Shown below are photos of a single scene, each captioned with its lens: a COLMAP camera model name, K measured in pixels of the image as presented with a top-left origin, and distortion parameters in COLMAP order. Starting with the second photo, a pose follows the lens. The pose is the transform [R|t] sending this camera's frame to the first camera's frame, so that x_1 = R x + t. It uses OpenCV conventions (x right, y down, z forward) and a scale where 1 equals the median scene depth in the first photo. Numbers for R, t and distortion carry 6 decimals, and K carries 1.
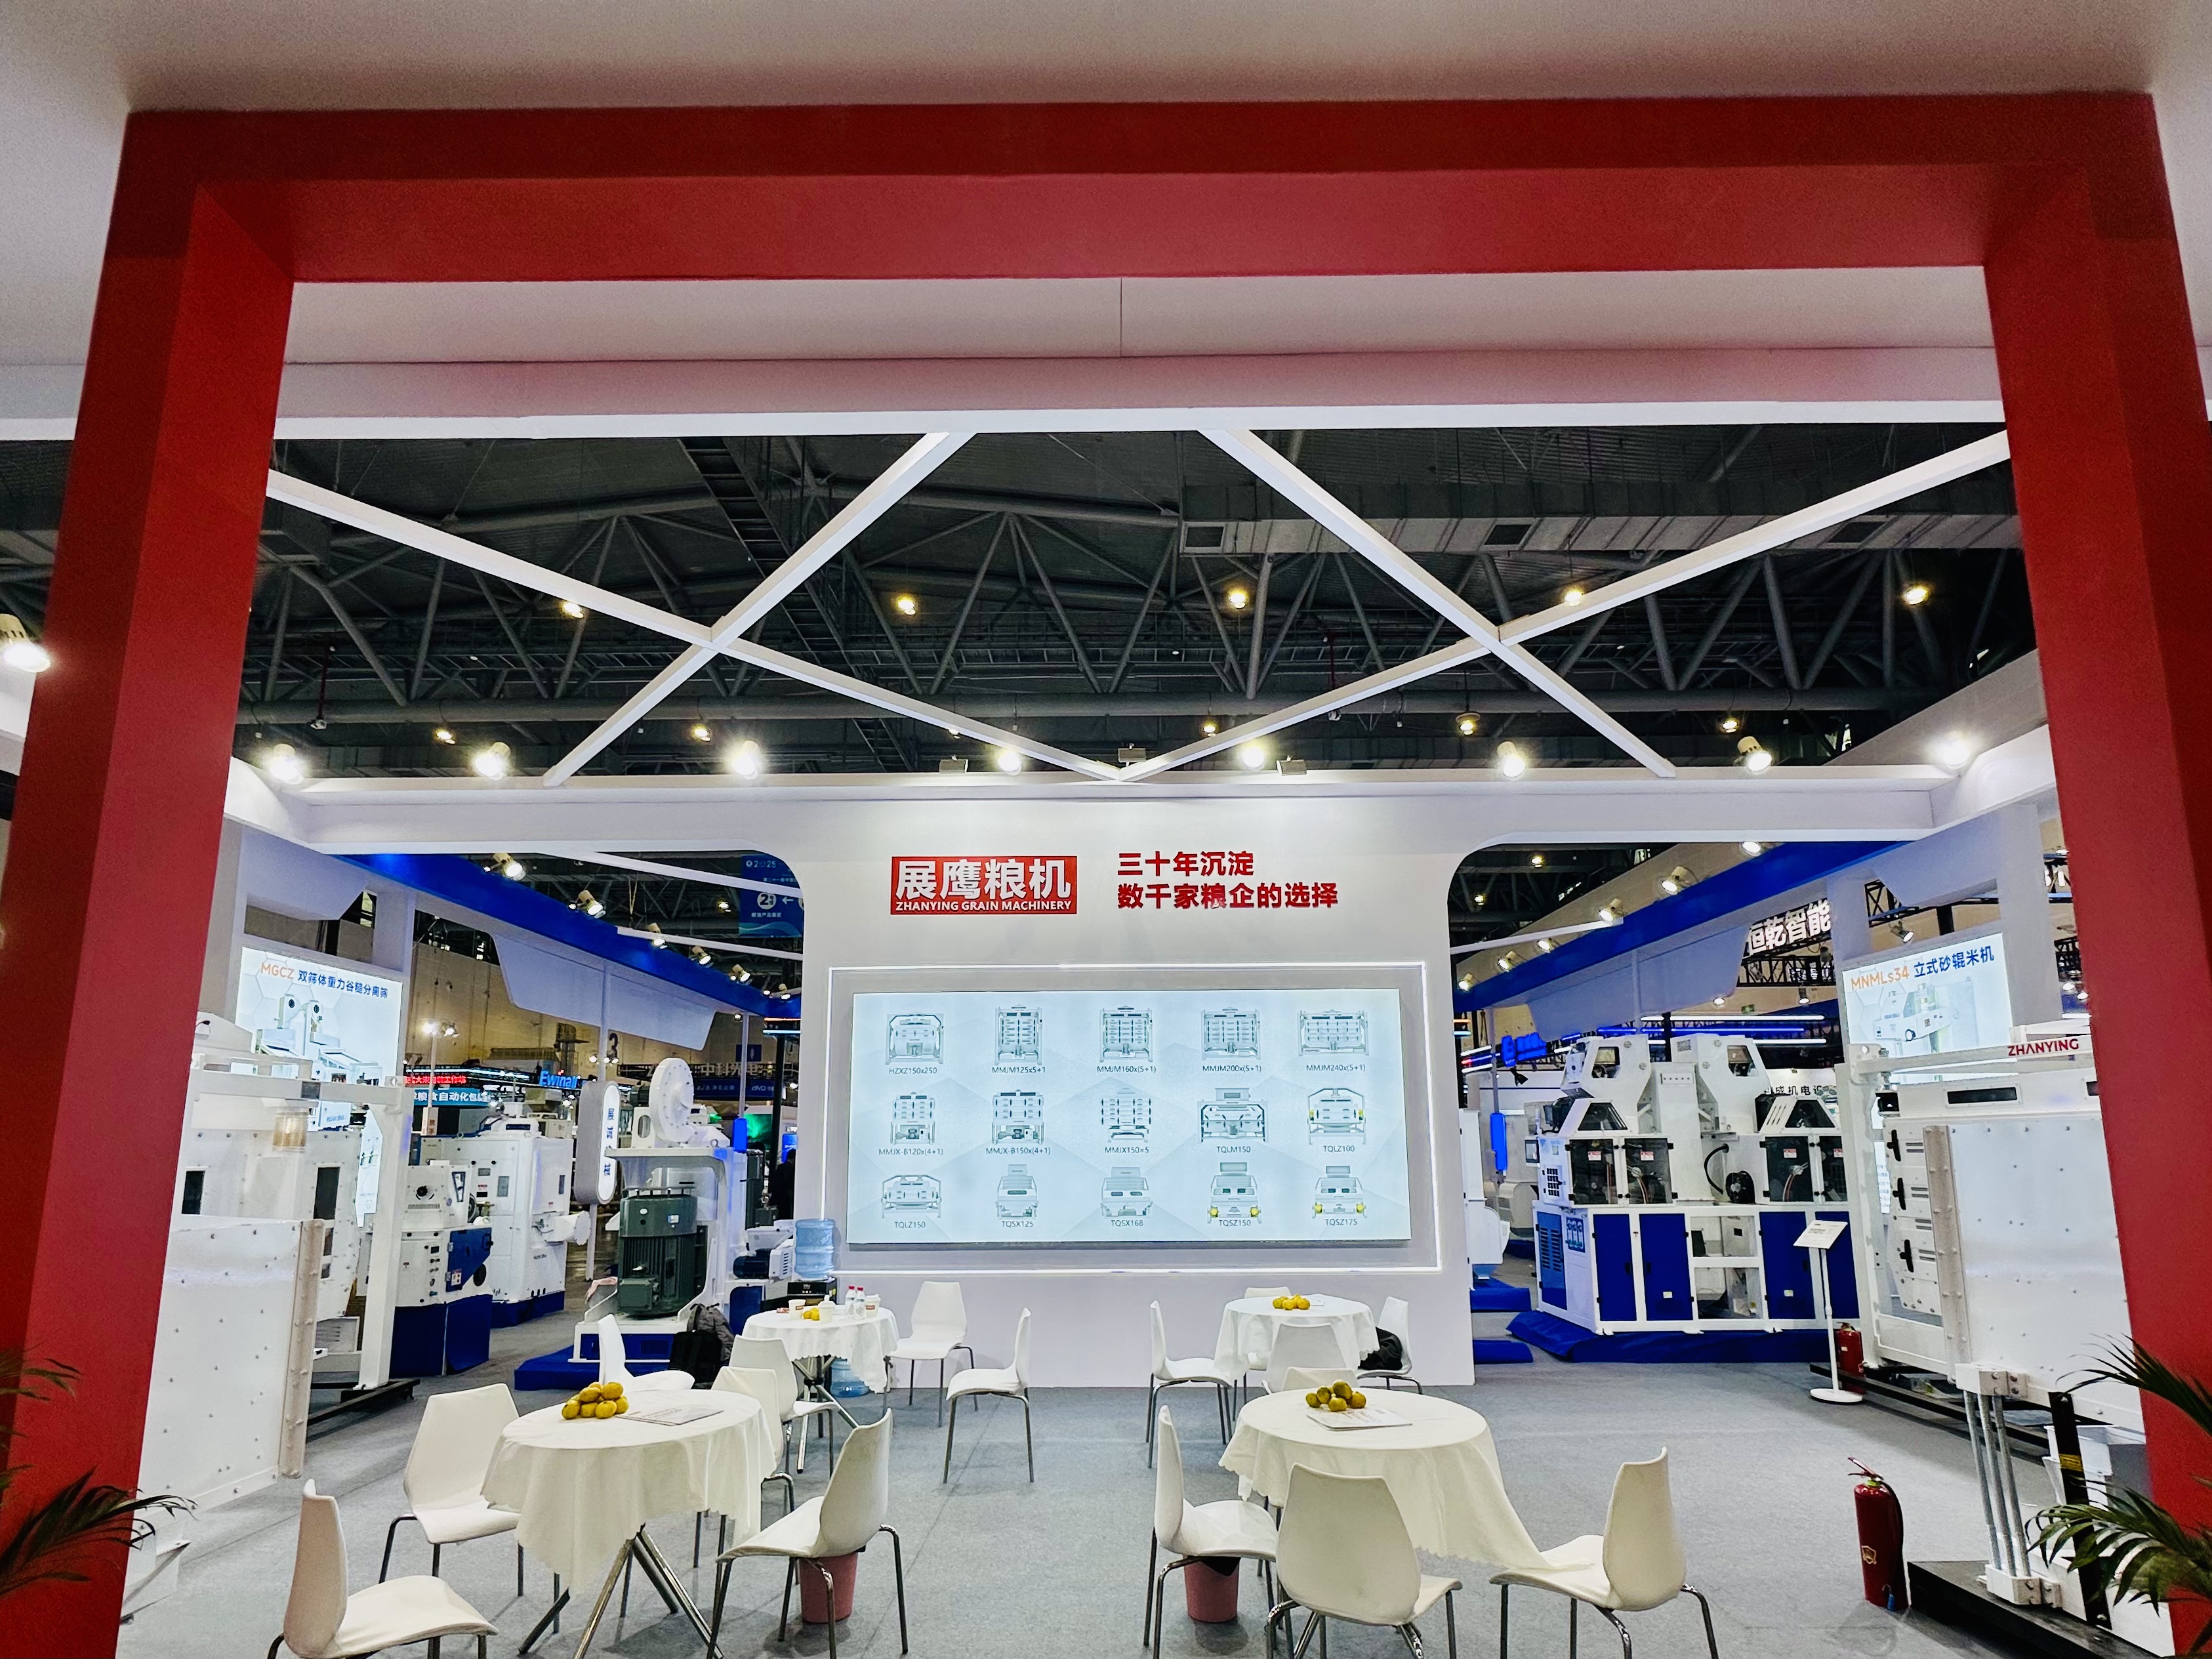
lens RADIAL K [[1052.6, 0, 1123.0], [0, 1052.6, 991.4], [0, 0, 1]] dist [-0.005320, -0.000264]
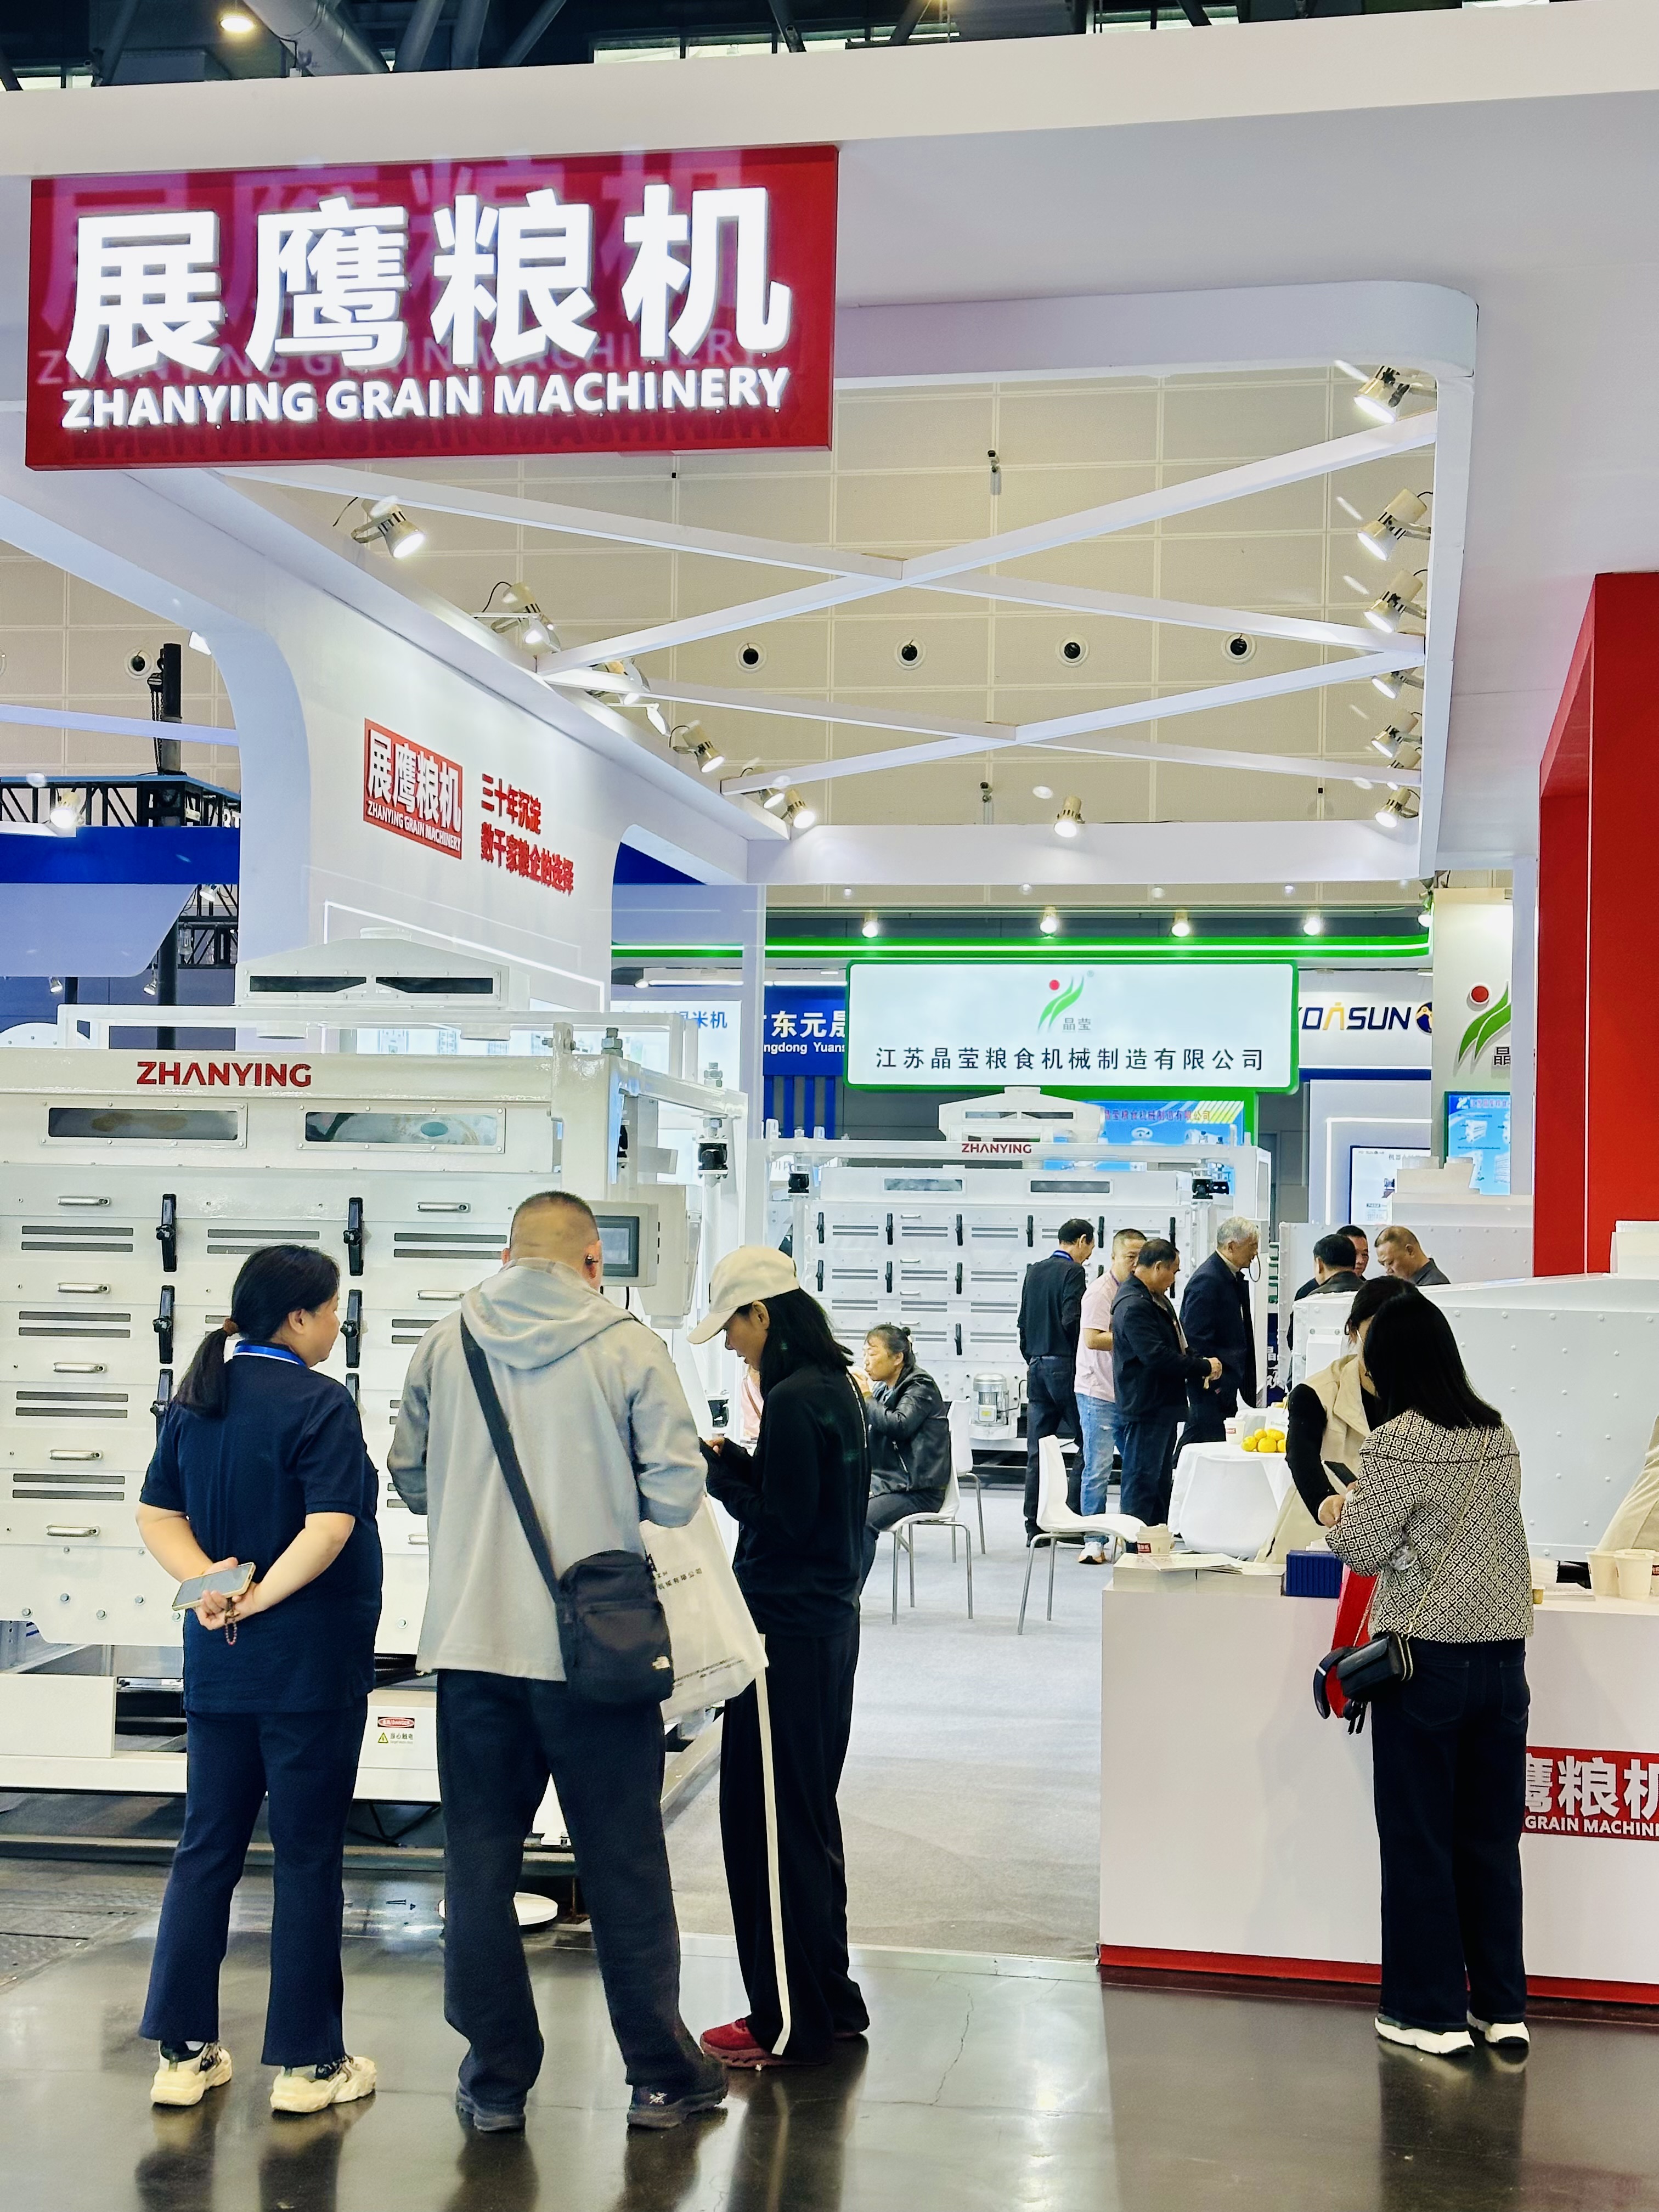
lens RADIAL K [[3046.3, 0, 825.7], [0, 3046.3, 1122.9], [0, 0, 1]] dist [0.151157, -0.138678]
pose [[0.187176, 0.042034, 0.981427, -1.826518], [-0.164673, 0.986289, -0.010837, 0.068658], [-0.968426, -0.159586, 0.191531, 0.398743]]
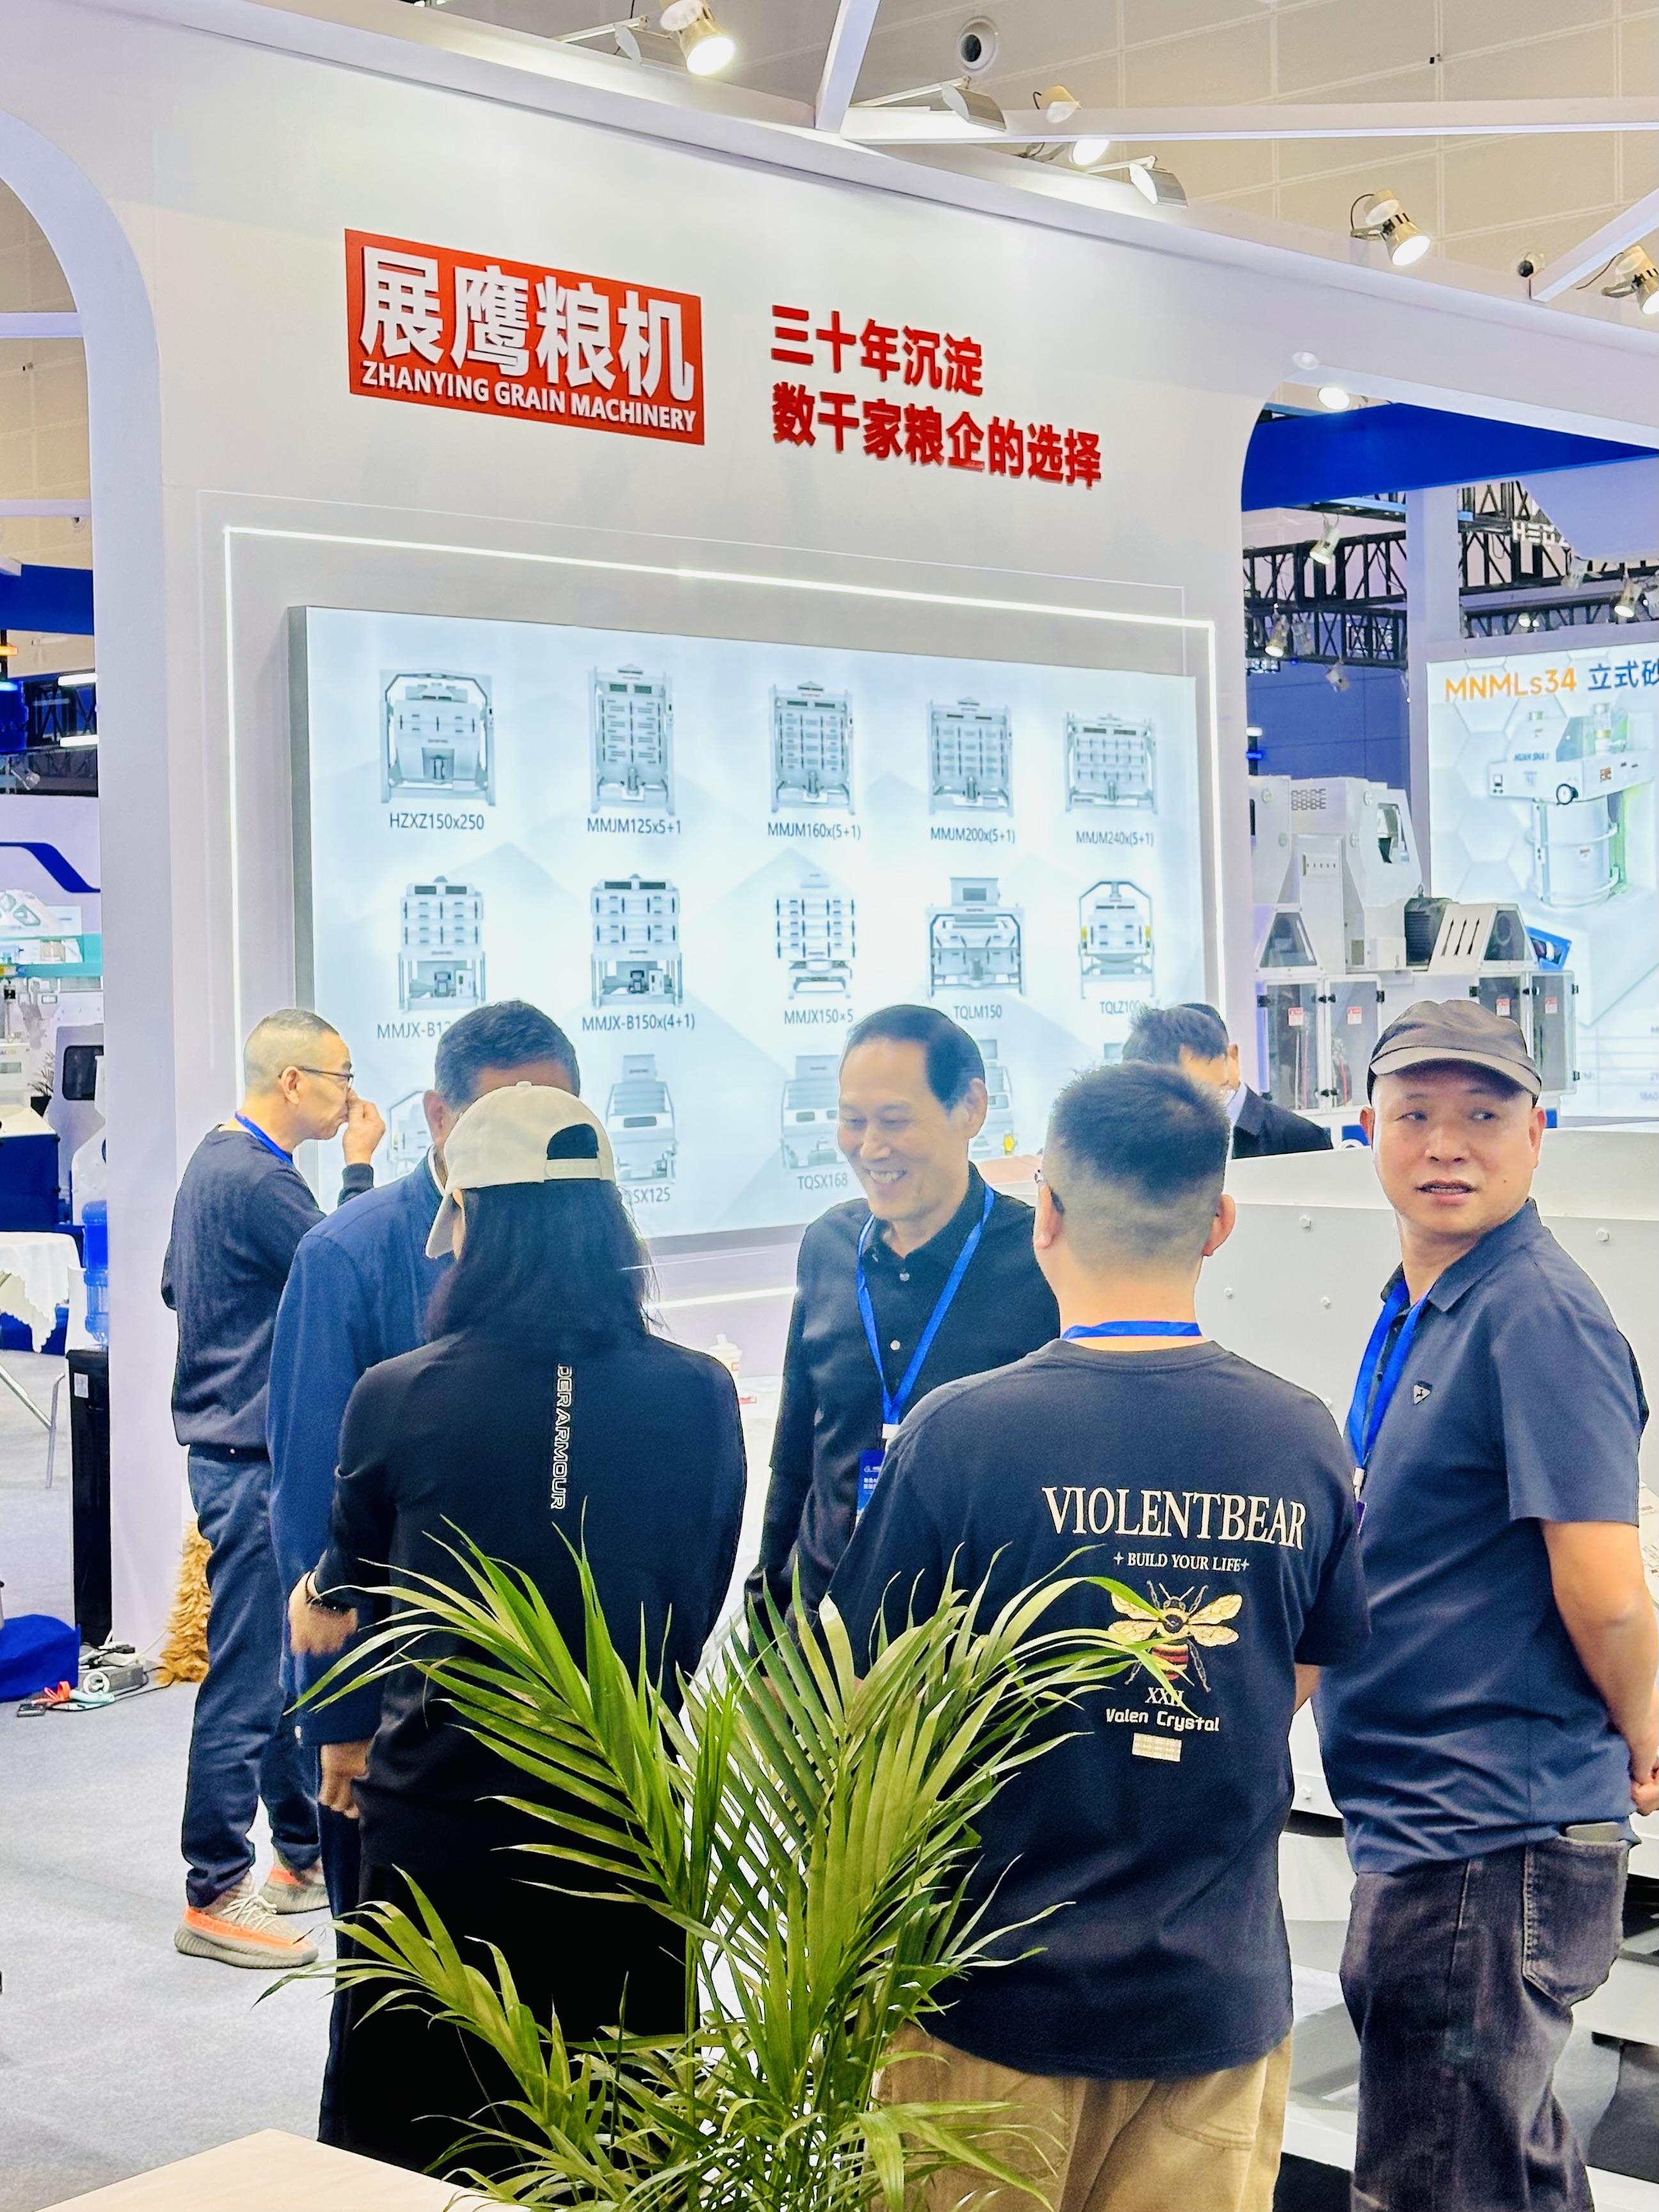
lens RADIAL K [[3566.7, 0, 821.9], [0, 3566.7, 965.8], [0, 0, 1]] dist [0.134145, 0.062572]
pose [[0.672486, -0.004267, 0.740098, -1.034921], [-0.092494, 0.991659, 0.089762, -0.002371], [-0.734308, -0.128818, 0.666482, 0.018825]]
